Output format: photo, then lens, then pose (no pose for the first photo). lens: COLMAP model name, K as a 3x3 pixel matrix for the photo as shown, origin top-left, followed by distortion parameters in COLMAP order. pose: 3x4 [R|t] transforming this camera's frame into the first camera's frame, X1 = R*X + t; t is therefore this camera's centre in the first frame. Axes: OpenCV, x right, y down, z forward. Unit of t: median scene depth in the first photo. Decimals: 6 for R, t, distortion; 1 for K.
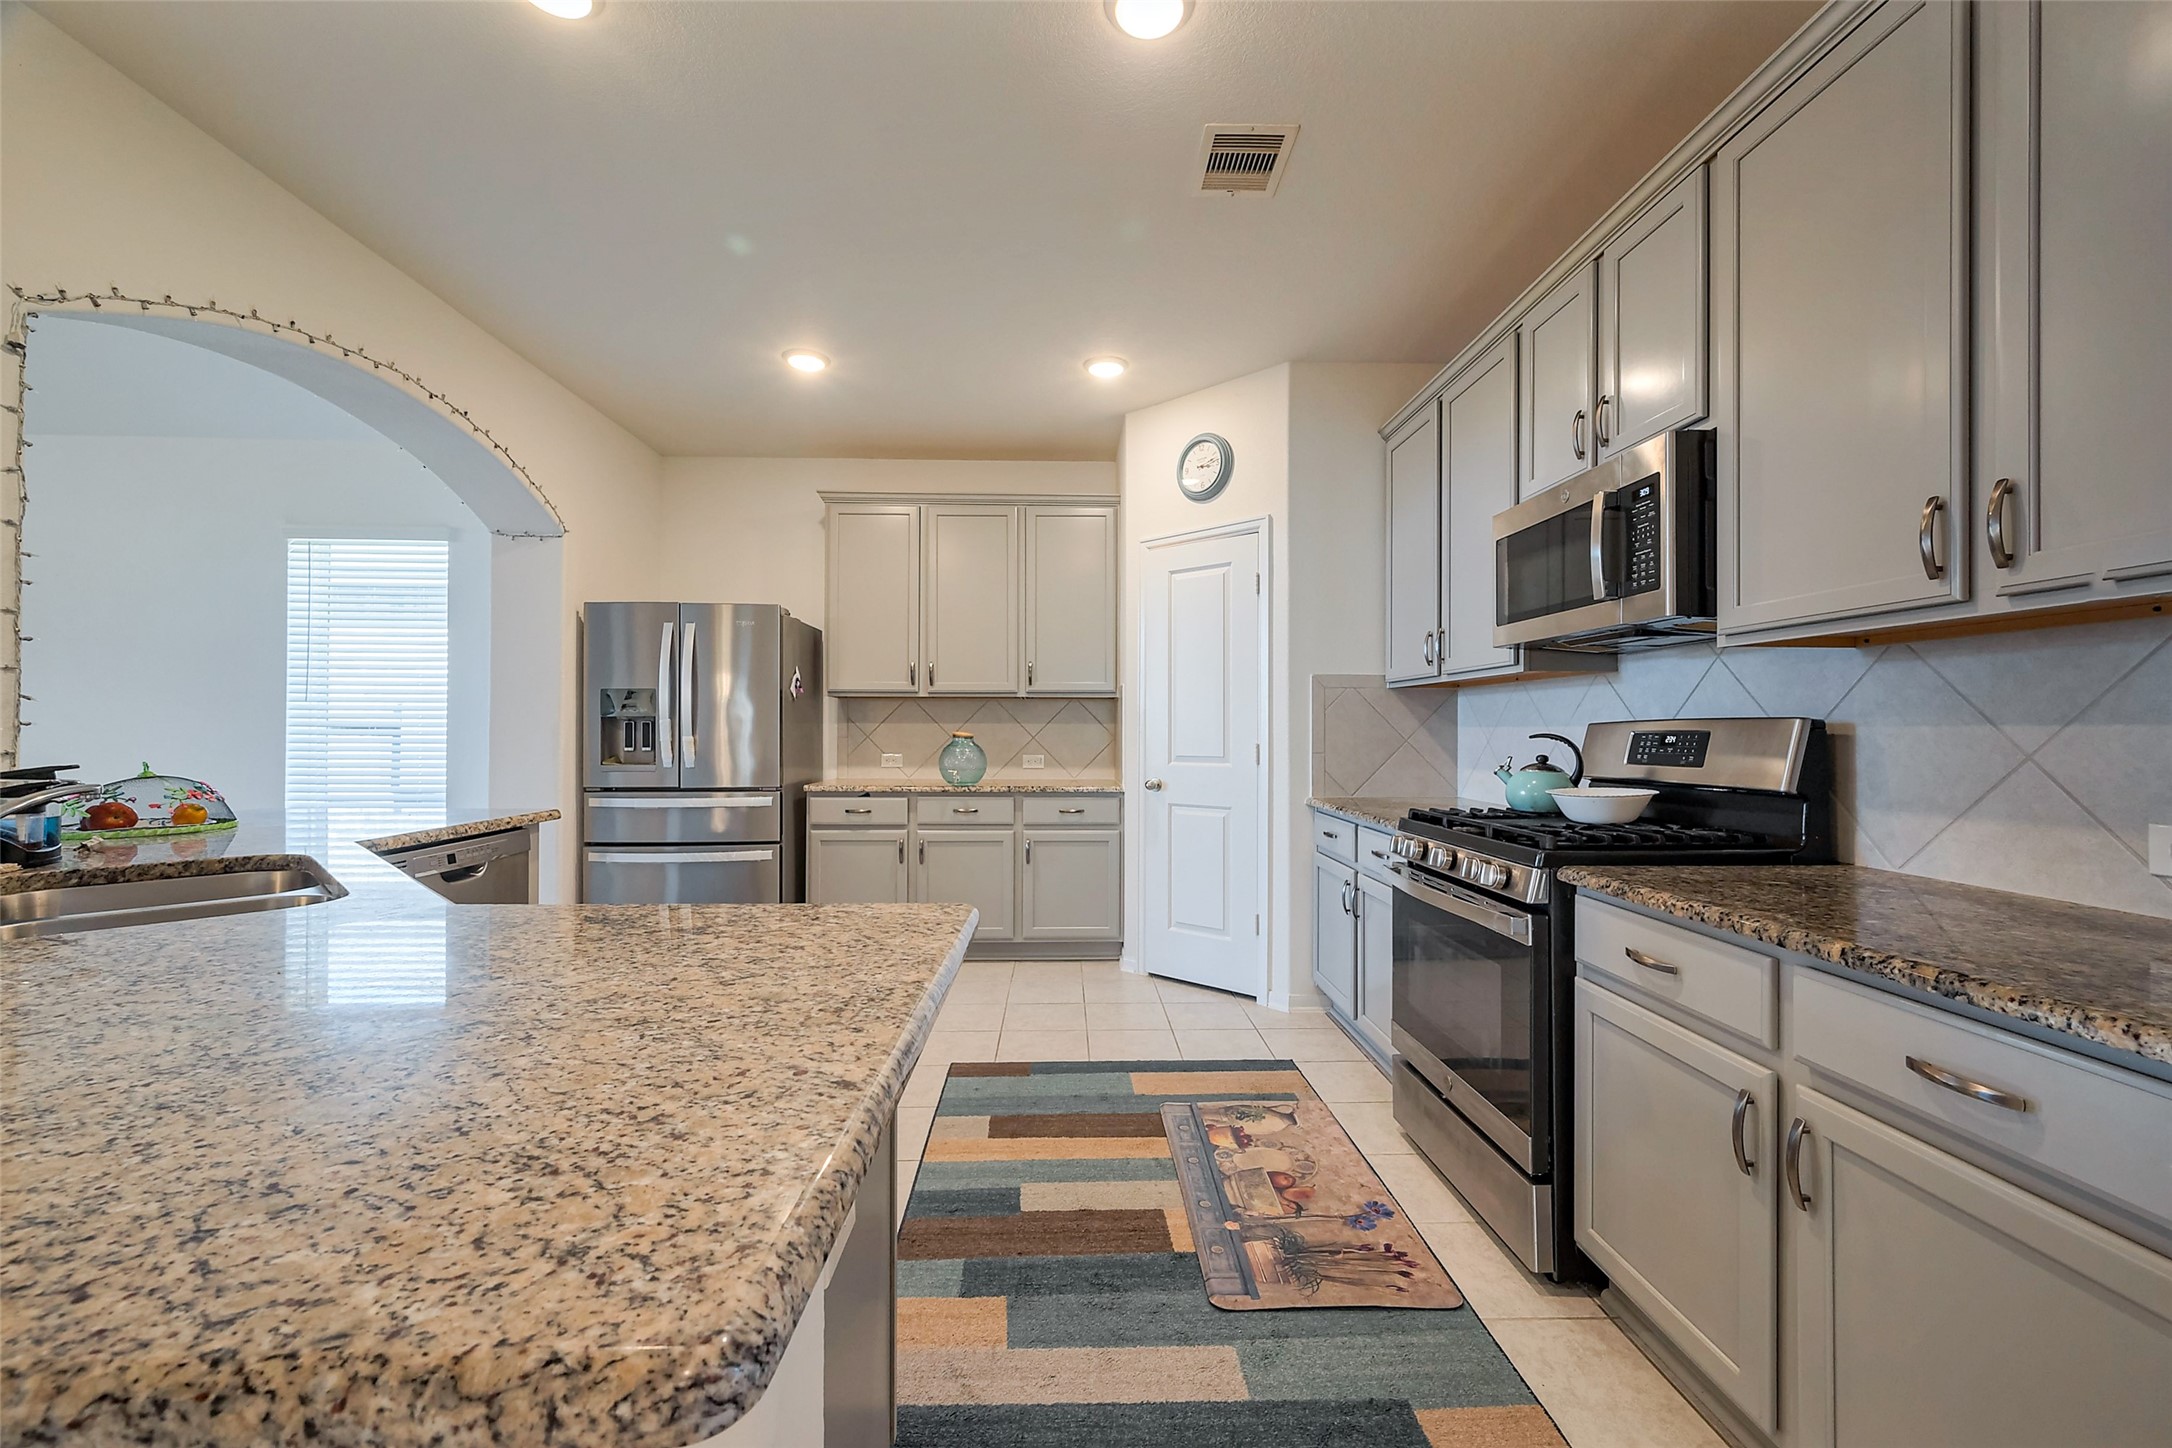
lens RADIAL K [[866.4, 0, 1100.3], [0, 866.4, 724.2], [0, 0, 1]] dist [0.001404, 0.000254]
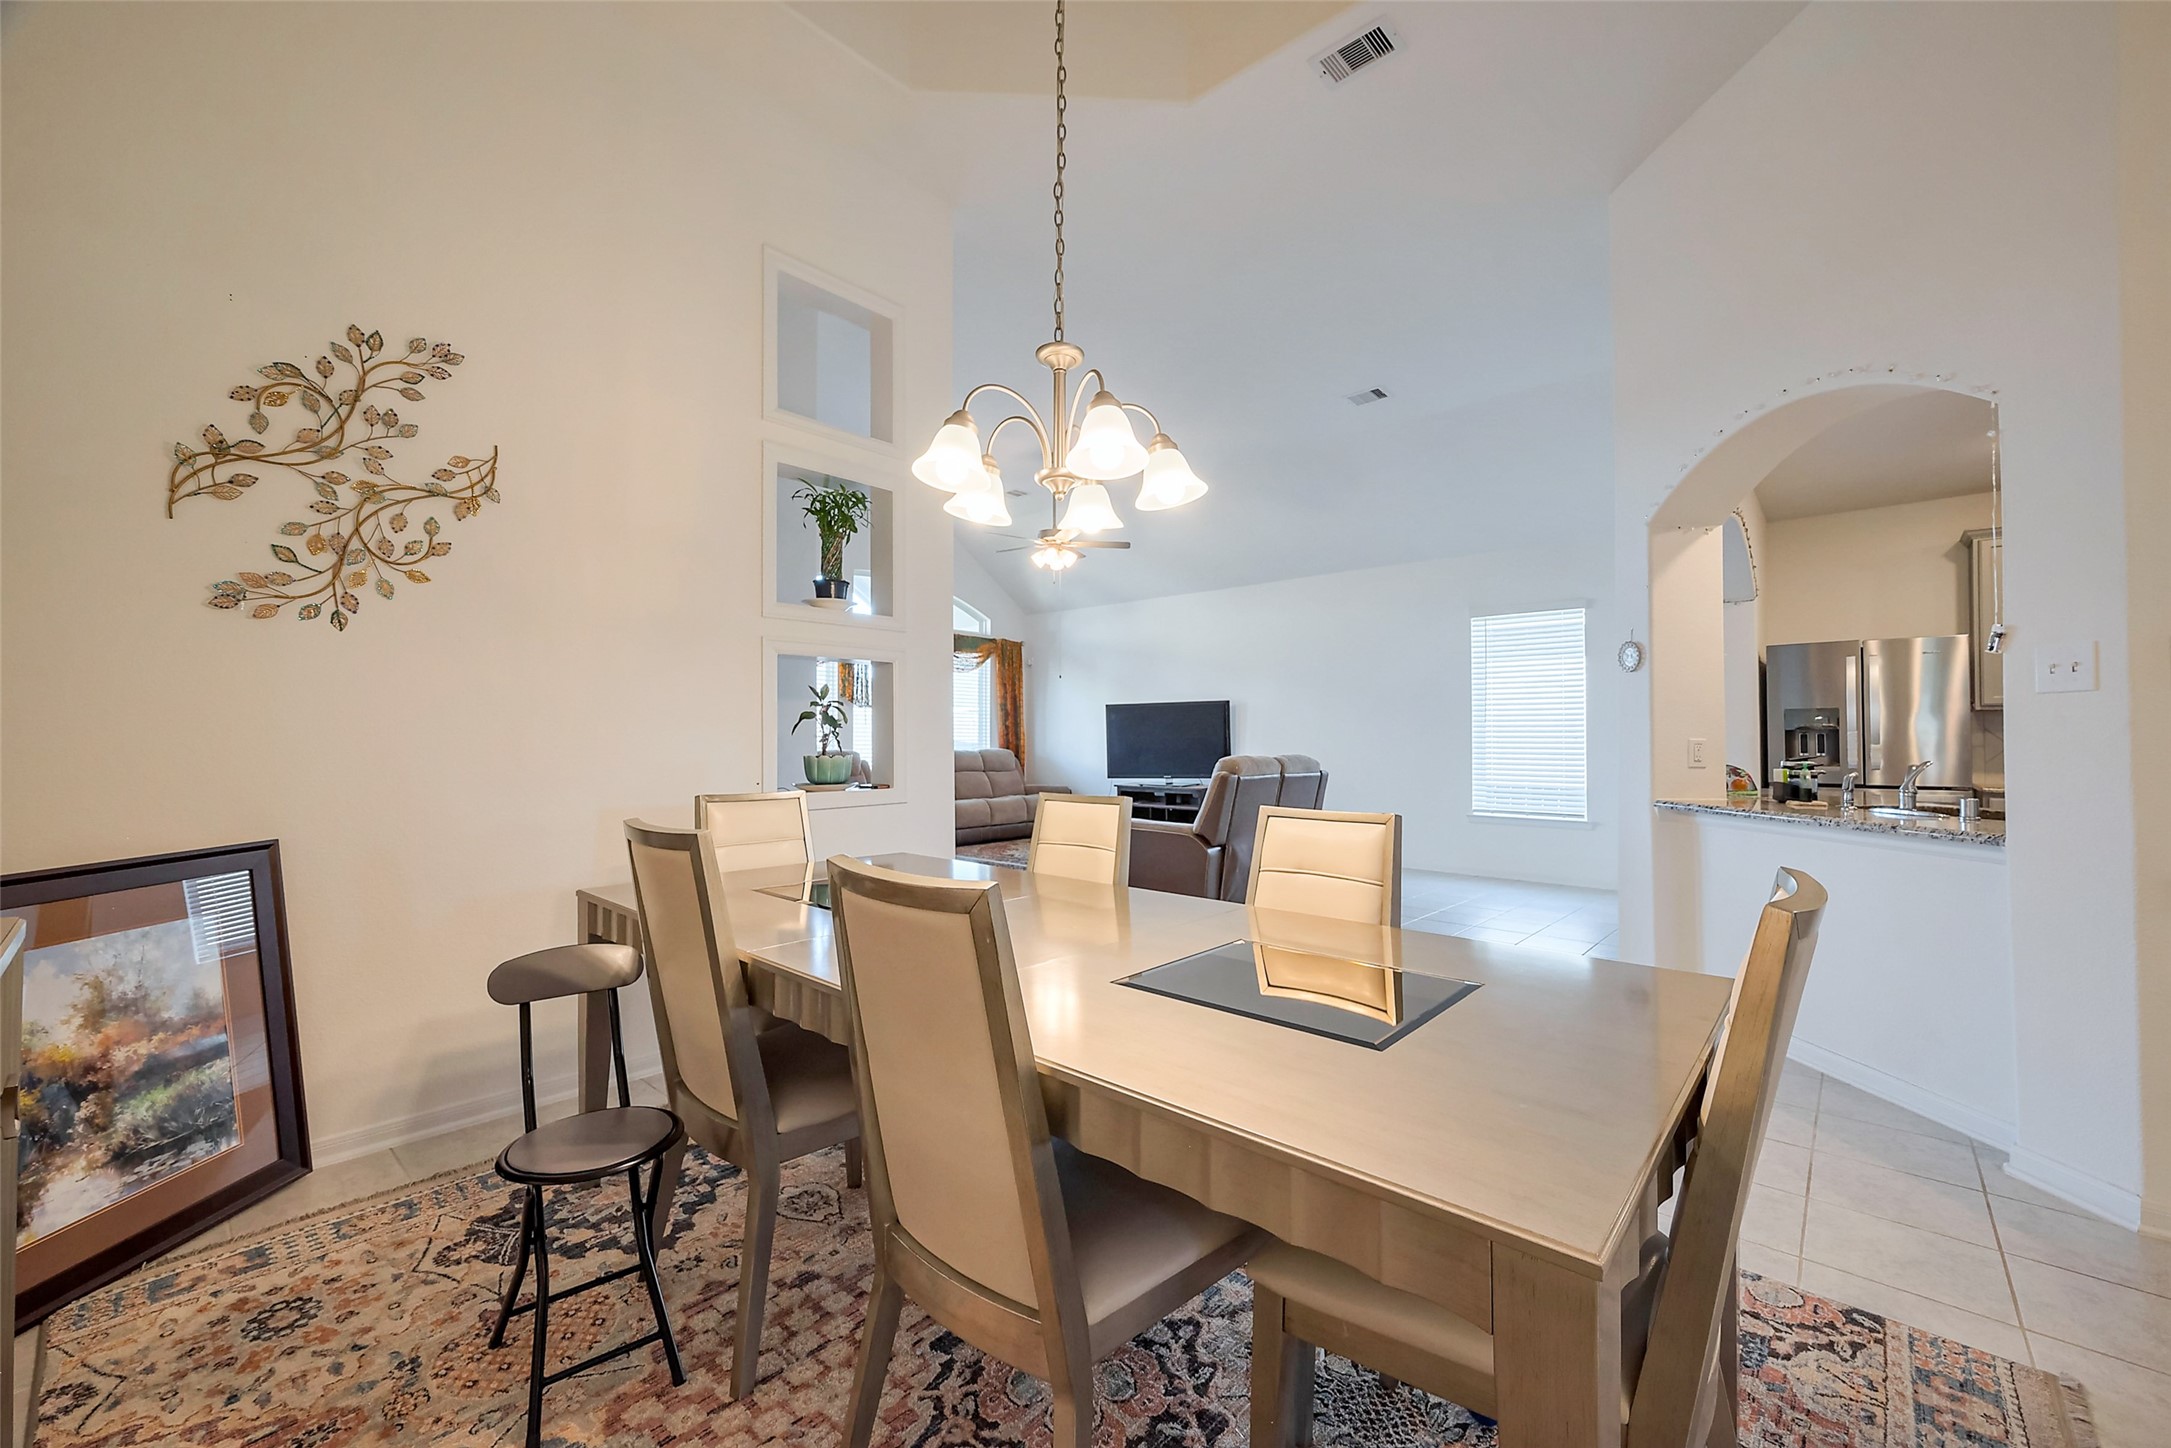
lens RADIAL K [[866.0, 0, 1086.8], [0, 866.0, 722.7], [0, 0, 1]] dist [0.001404, 0.000254]
pose [[0.715515, -0.016521, -0.698402, -0.384888], [0.006237, 0.999832, -0.017263, -0.002336], [0.698570, 0.007996, 0.715497, -0.679861]]
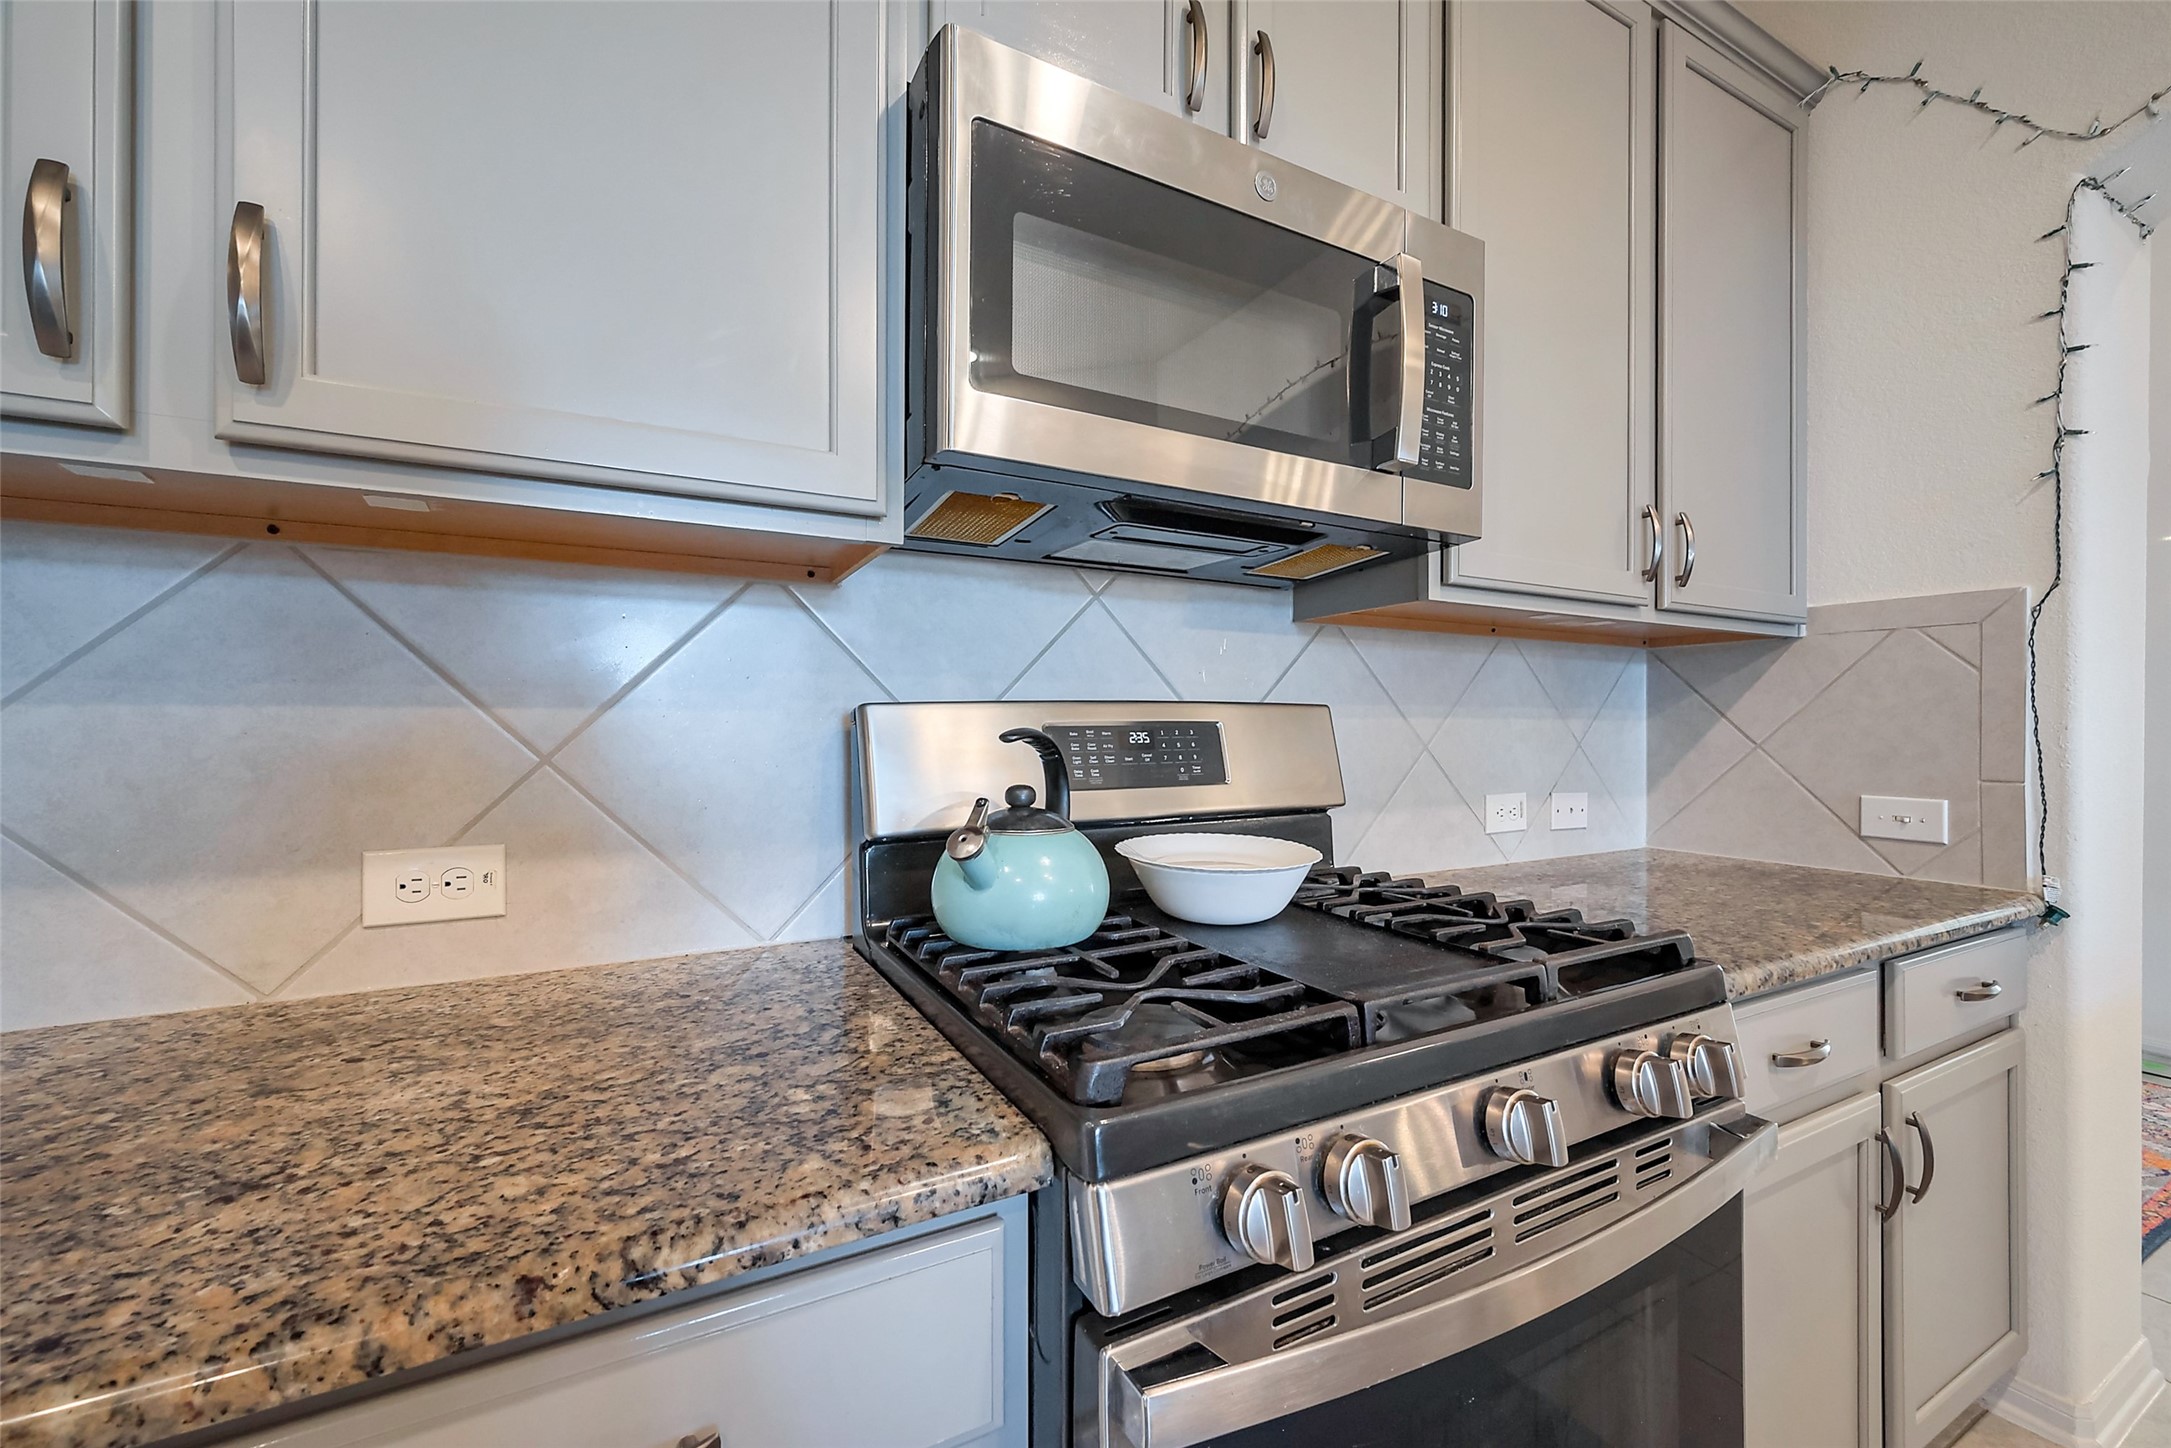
lens RADIAL K [[866.0, 0, 1083.5], [0, 866.0, 723.9], [0, 0, 1]] dist [0.001404, 0.000254]
pose [[-0.417741, 0.003387, 0.908560, 0.090950], [-0.005915, 0.999962, -0.006447, 0.006325], [-0.908547, -0.008068, -0.417705, 0.656804]]
